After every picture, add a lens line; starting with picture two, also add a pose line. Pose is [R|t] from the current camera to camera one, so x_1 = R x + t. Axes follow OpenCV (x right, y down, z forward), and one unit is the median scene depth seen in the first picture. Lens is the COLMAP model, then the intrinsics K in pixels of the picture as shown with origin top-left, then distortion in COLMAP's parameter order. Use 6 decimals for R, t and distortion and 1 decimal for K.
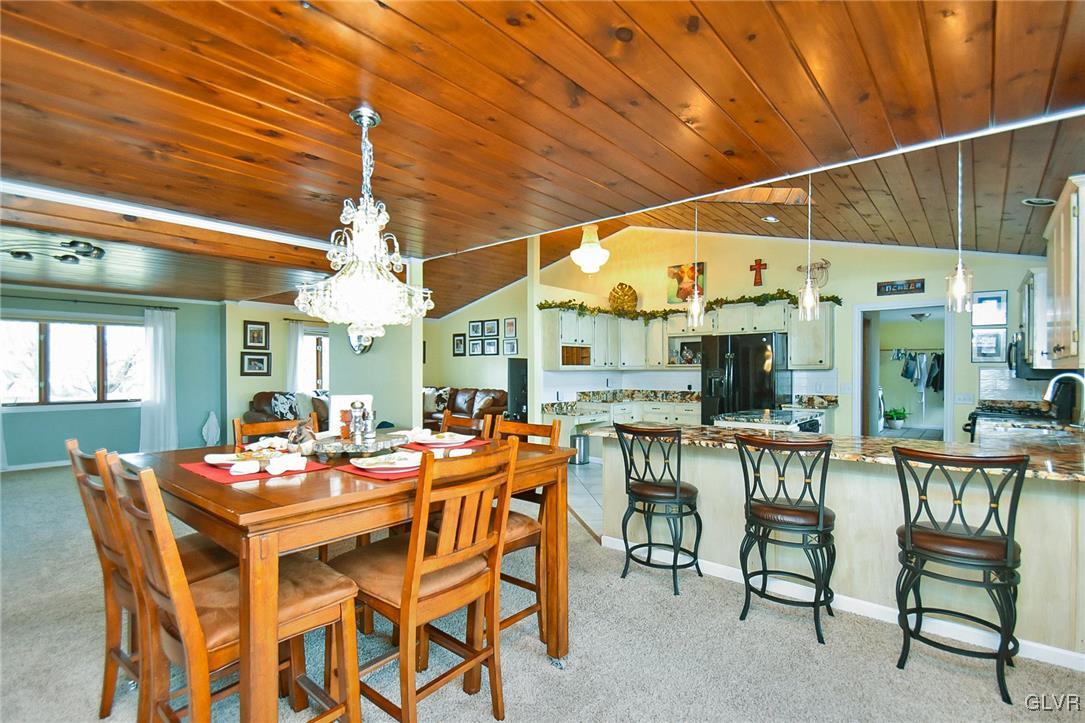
lens RADIAL K [[490.2, 0, 550.9], [0, 490.2, 369.8], [0, 0, 1]] dist [0.019752, -0.011768]
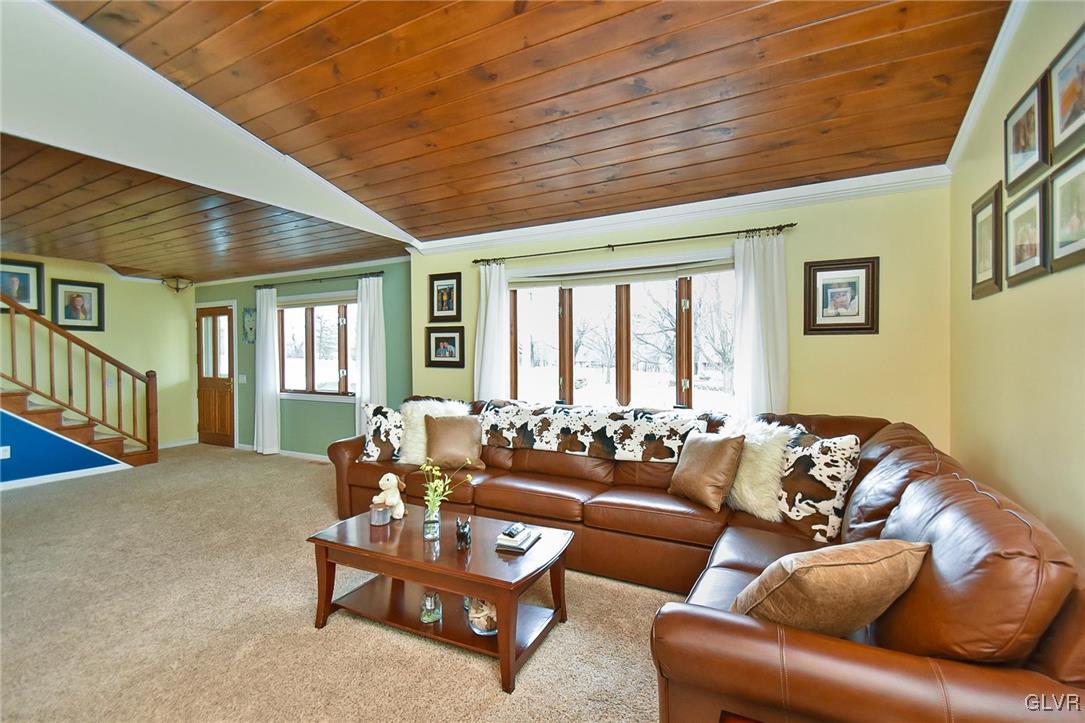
lens RADIAL K [[490.2, 0, 542.0], [0, 490.2, 363.6], [0, 0, 1]] dist [0.019752, -0.011768]
pose [[0.191017, 0.019107, -0.981401, -0.000721], [0.002544, 0.999798, 0.019960, -0.003491], [0.981583, -0.006310, 0.190930, 1.128237]]
